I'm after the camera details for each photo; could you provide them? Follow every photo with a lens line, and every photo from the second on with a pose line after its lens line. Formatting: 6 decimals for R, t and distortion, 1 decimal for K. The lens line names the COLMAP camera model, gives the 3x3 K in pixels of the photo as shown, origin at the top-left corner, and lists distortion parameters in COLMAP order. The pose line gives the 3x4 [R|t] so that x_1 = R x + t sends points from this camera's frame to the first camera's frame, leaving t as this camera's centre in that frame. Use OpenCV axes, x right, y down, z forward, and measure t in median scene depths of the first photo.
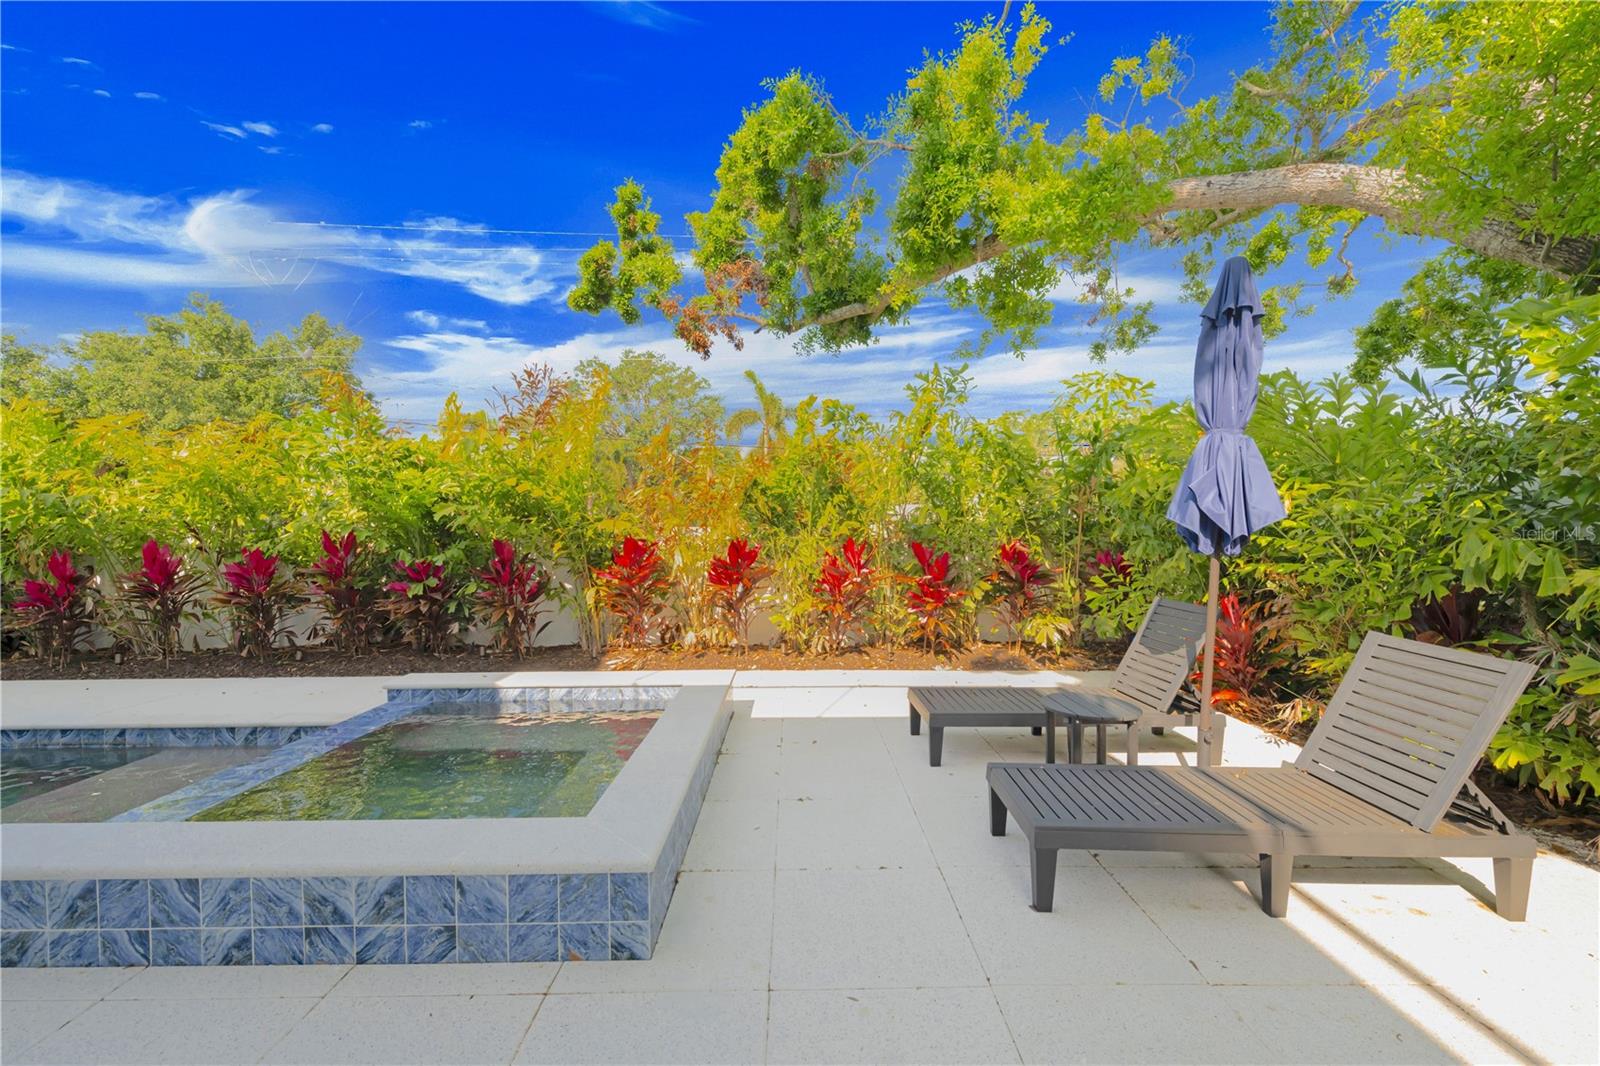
lens RADIAL K [[642.8, 0, 799.9], [0, 642.8, 530.6], [0, 0, 1]] dist [-0.001546, 0.000059]
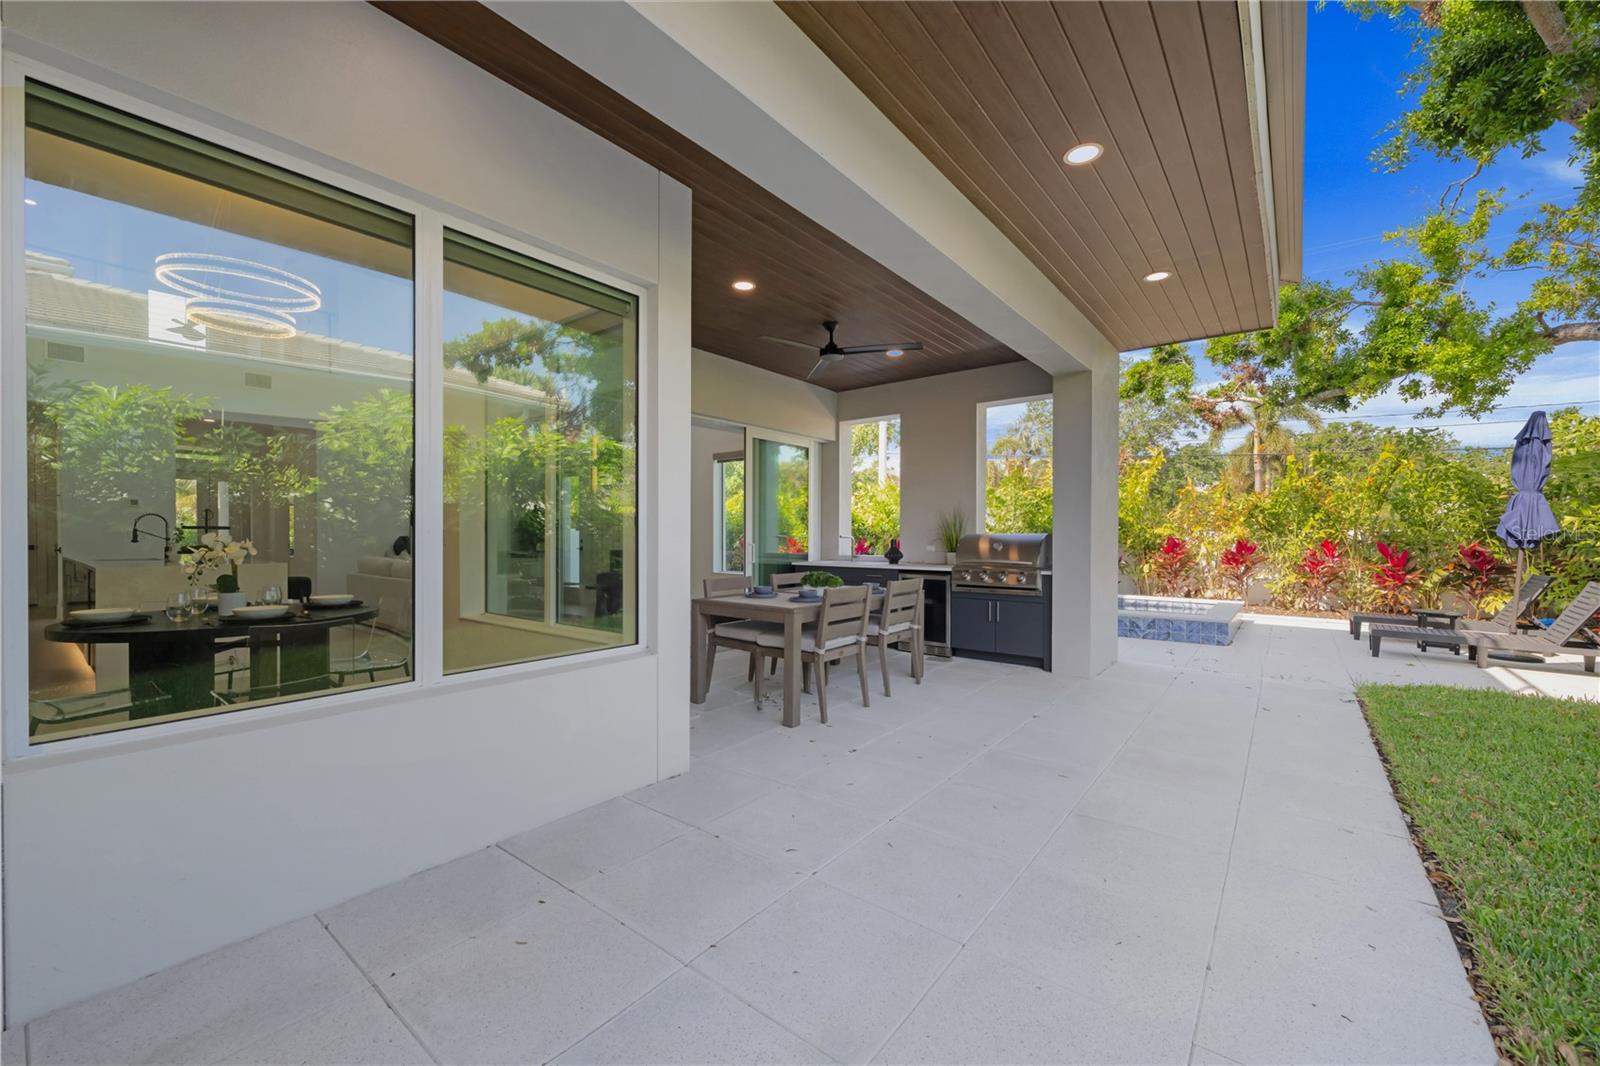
lens RADIAL K [[642.8, 0, 794.5], [0, 642.8, 542.0], [0, 0, 1]] dist [-0.001546, 0.000059]
pose [[0.783701, 0.019019, -0.620847, 0.031971], [-0.010229, 0.999791, 0.017715, 0.002719], [0.621054, -0.007533, 0.783732, -1.114205]]
